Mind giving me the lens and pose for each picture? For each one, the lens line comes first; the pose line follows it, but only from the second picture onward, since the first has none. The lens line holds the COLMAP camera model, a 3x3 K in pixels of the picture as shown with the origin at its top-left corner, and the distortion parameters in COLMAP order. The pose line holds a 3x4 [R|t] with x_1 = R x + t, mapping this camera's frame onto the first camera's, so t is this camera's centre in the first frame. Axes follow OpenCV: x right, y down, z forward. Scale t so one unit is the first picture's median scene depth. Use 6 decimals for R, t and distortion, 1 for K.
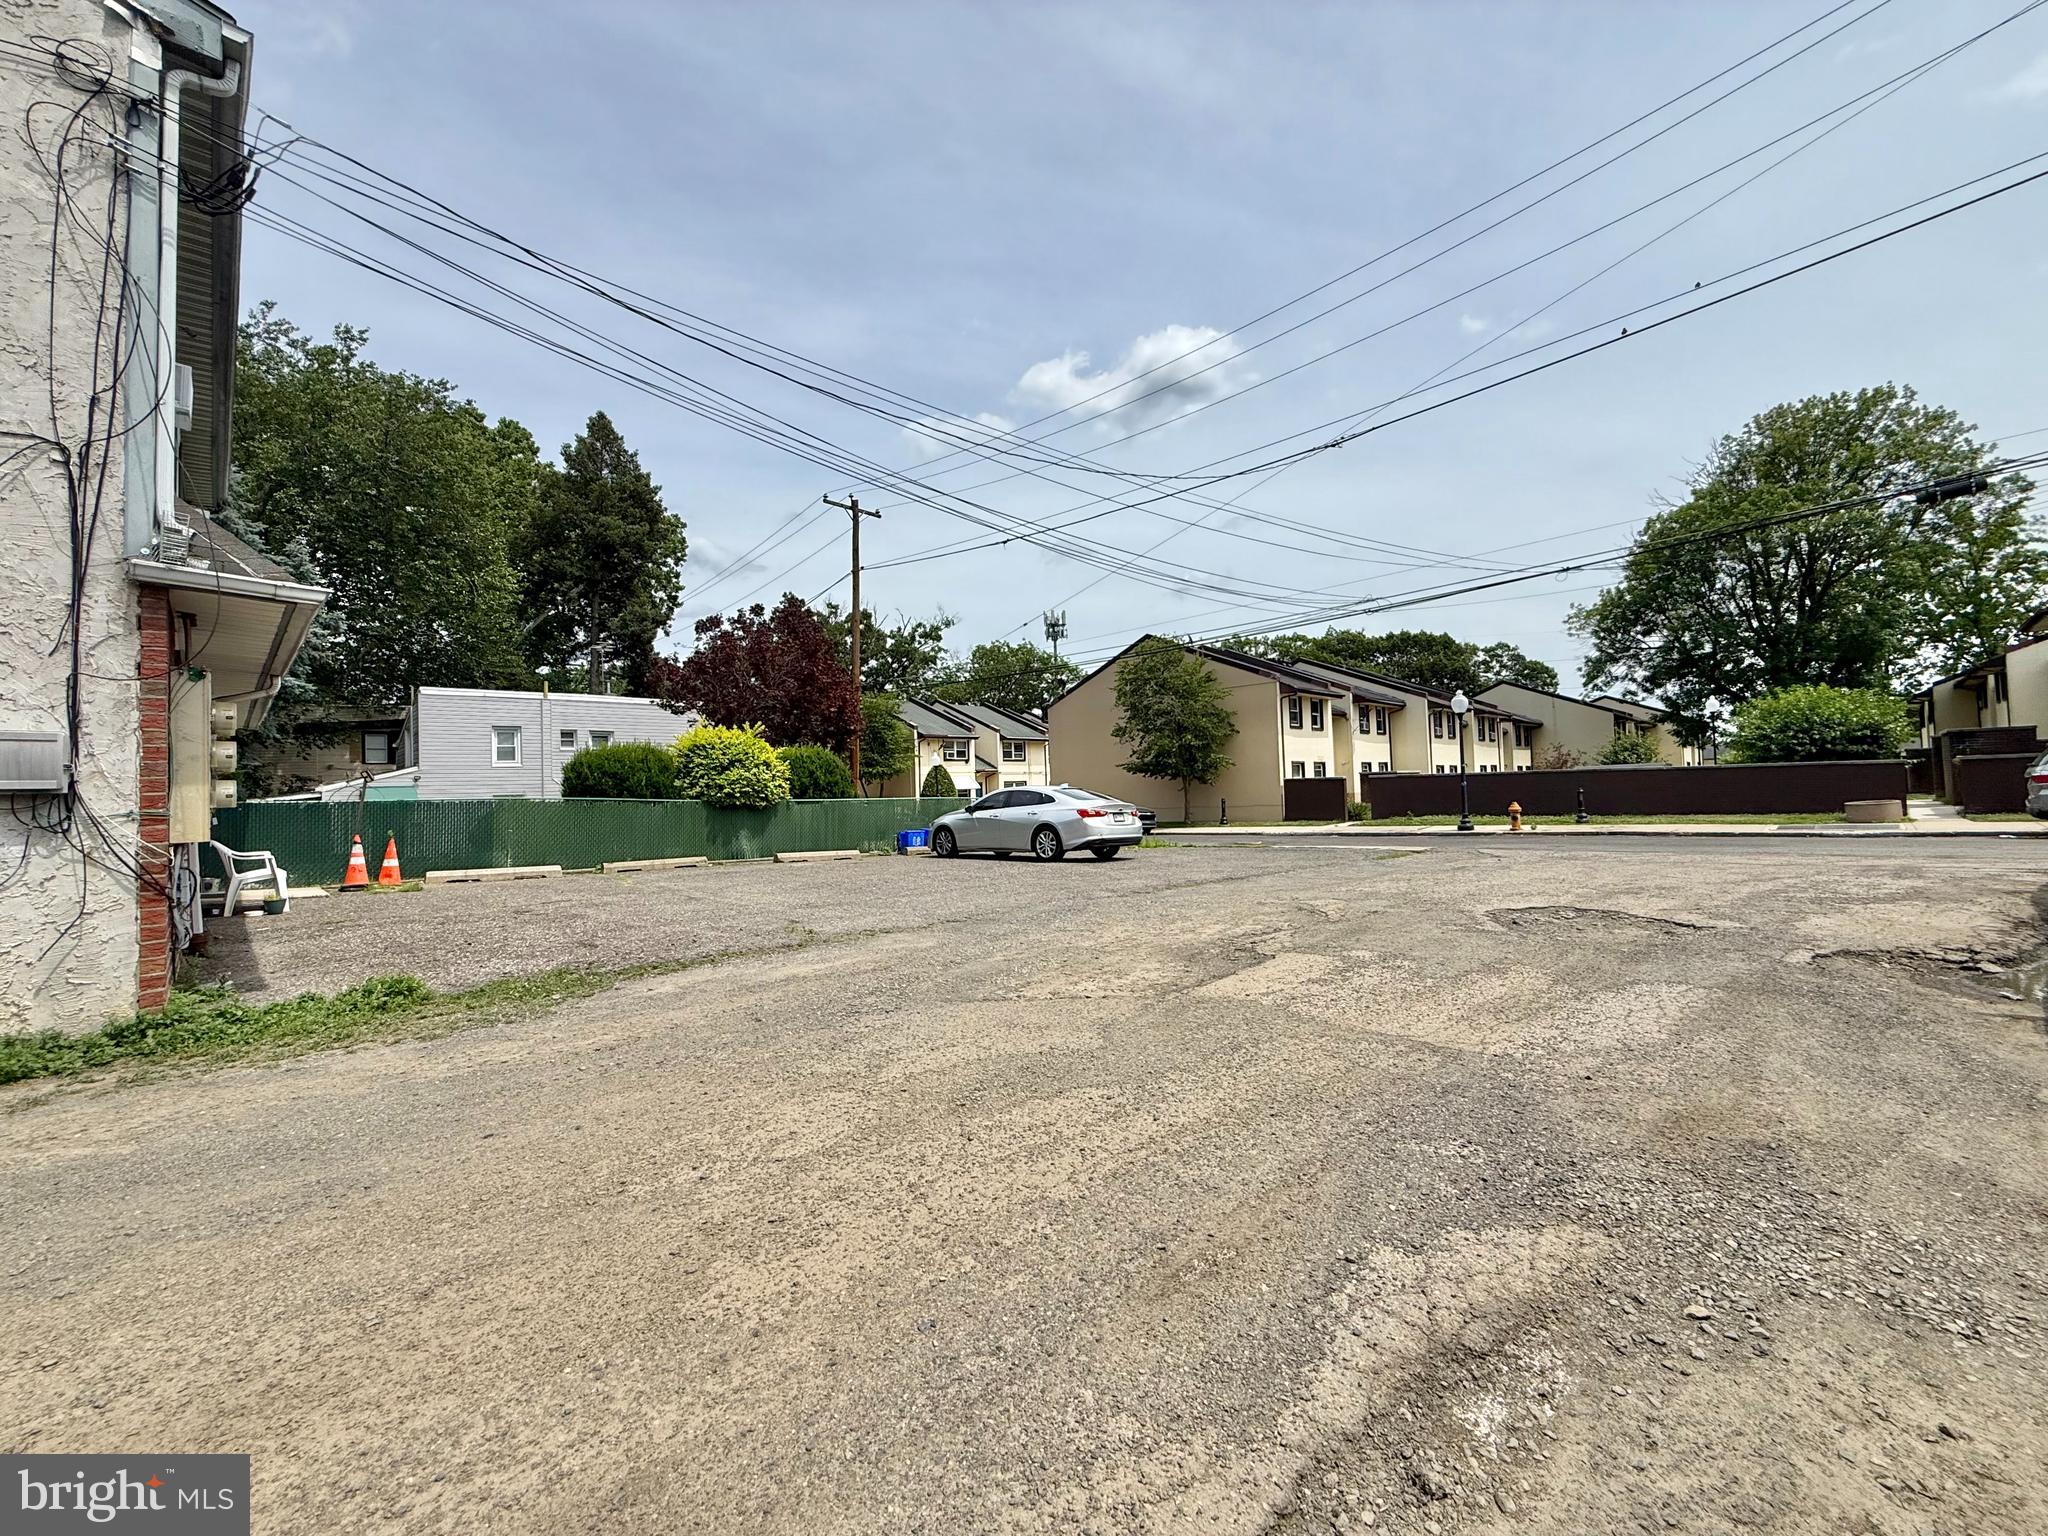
lens RADIAL K [[816.8, 0, 1017.0], [0, 816.8, 766.7], [0, 0, 1]] dist [0.003150, -0.001164]
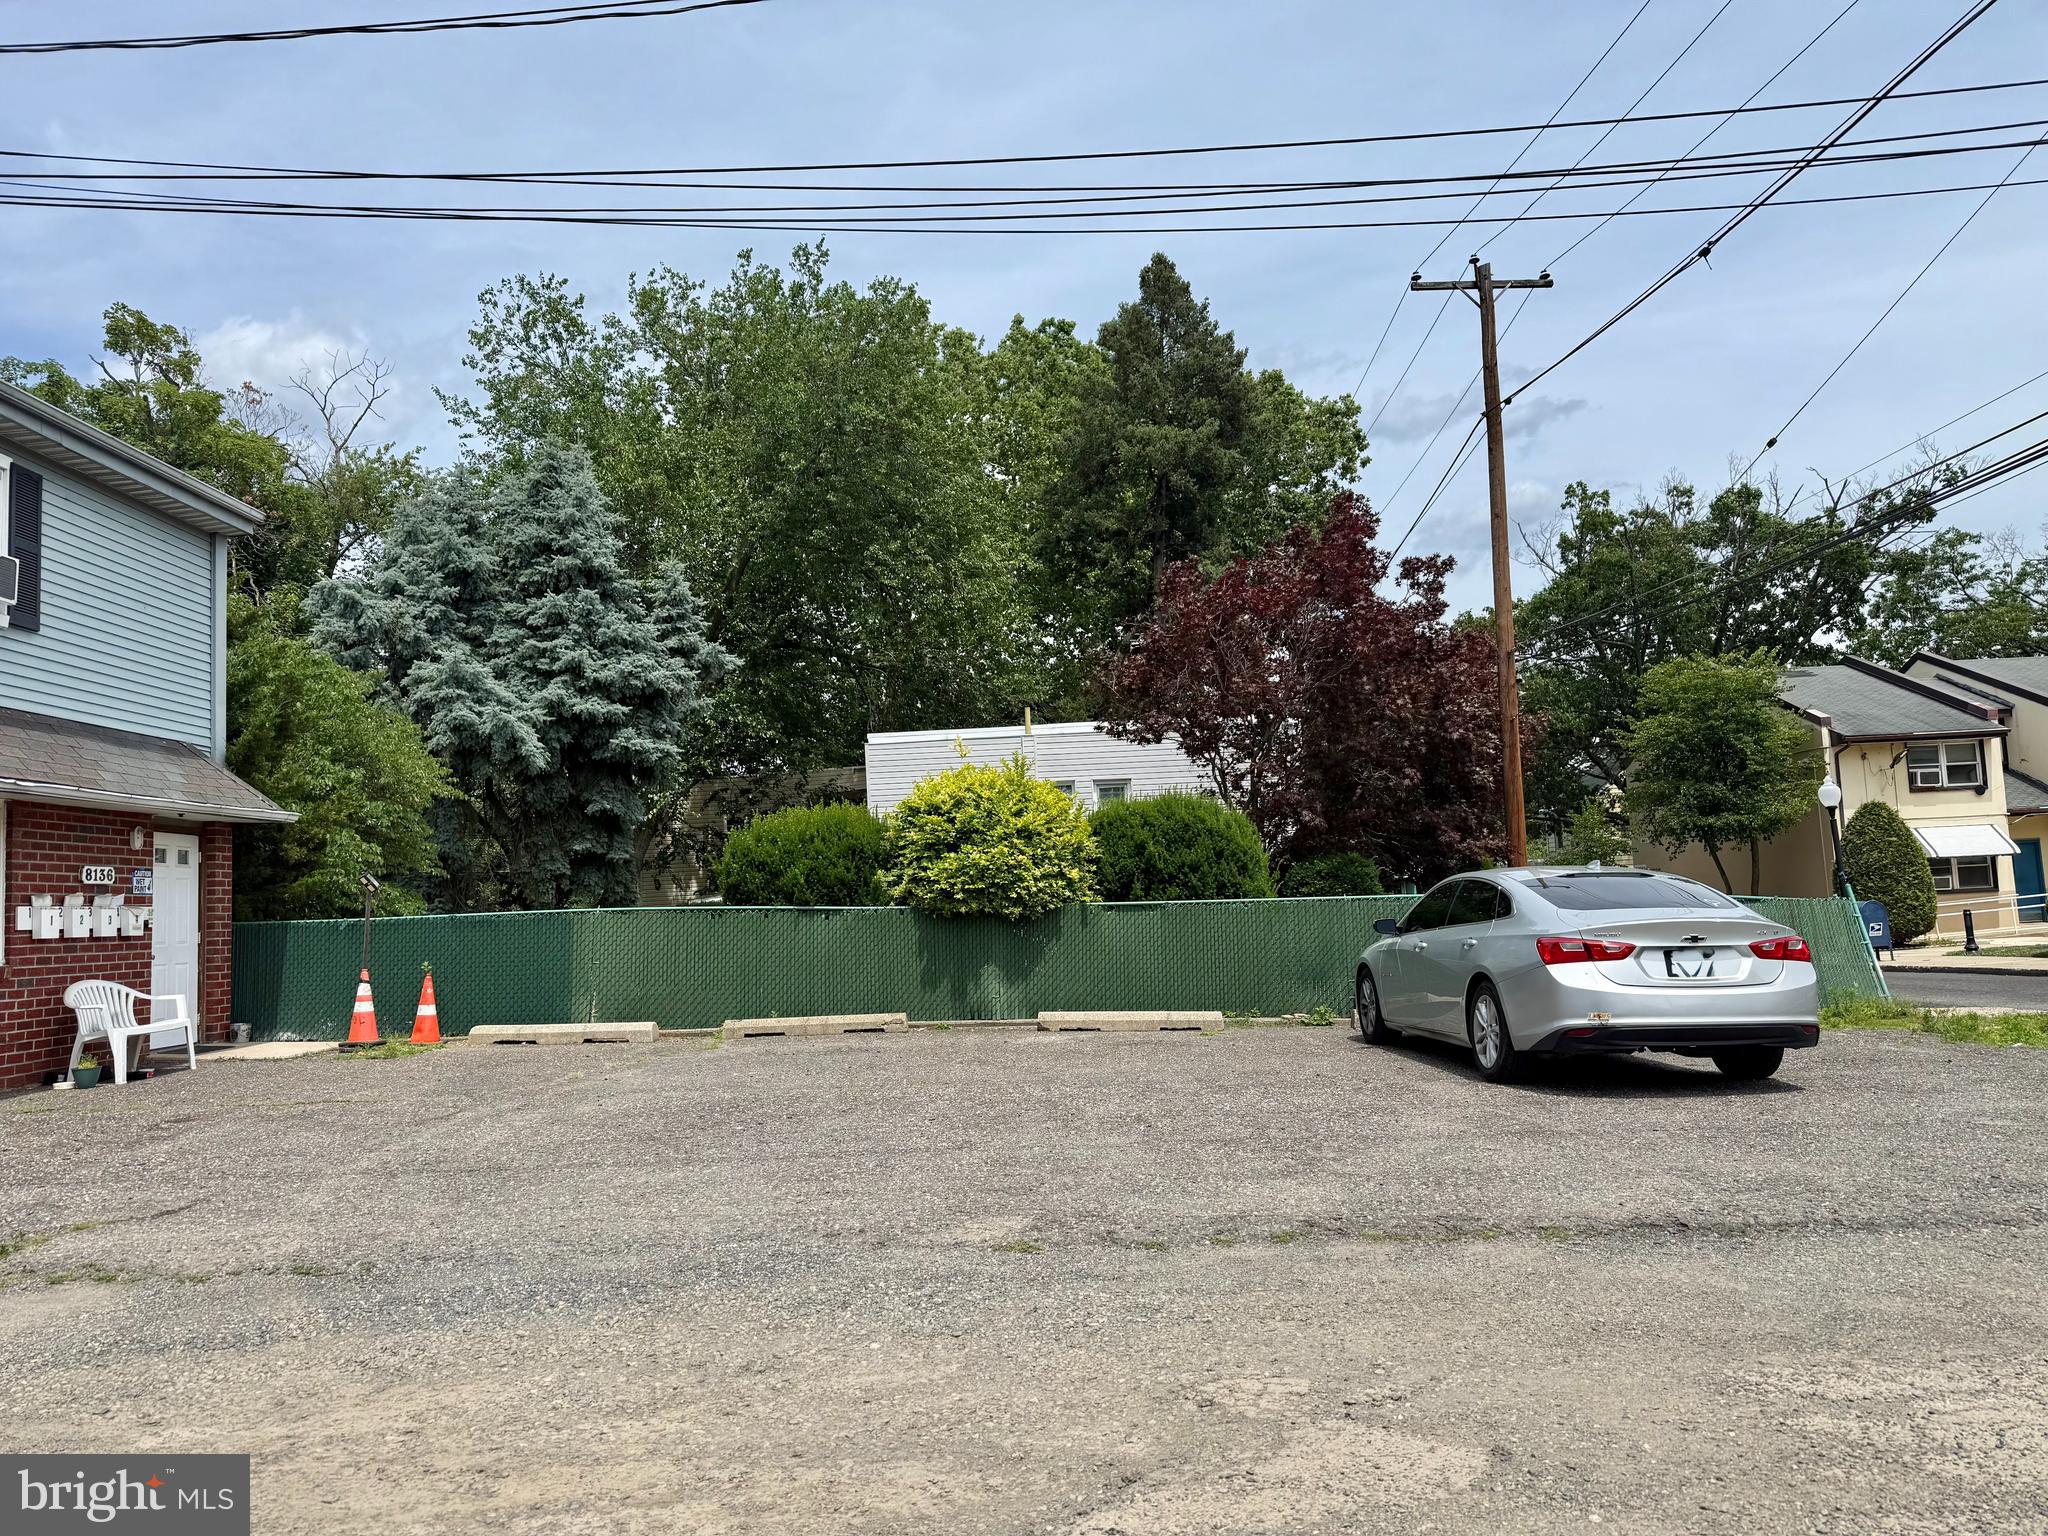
lens RADIAL K [[1430.0, 0, 1028.5], [0, 1430.0, 776.2], [0, 0, 1]] dist [0.081226, -0.104610]
pose [[0.722019, -0.064484, -0.688861, 0.136748], [0.043514, 0.997908, -0.047805, 0.001414], [0.690503, 0.004541, 0.723315, 0.157139]]
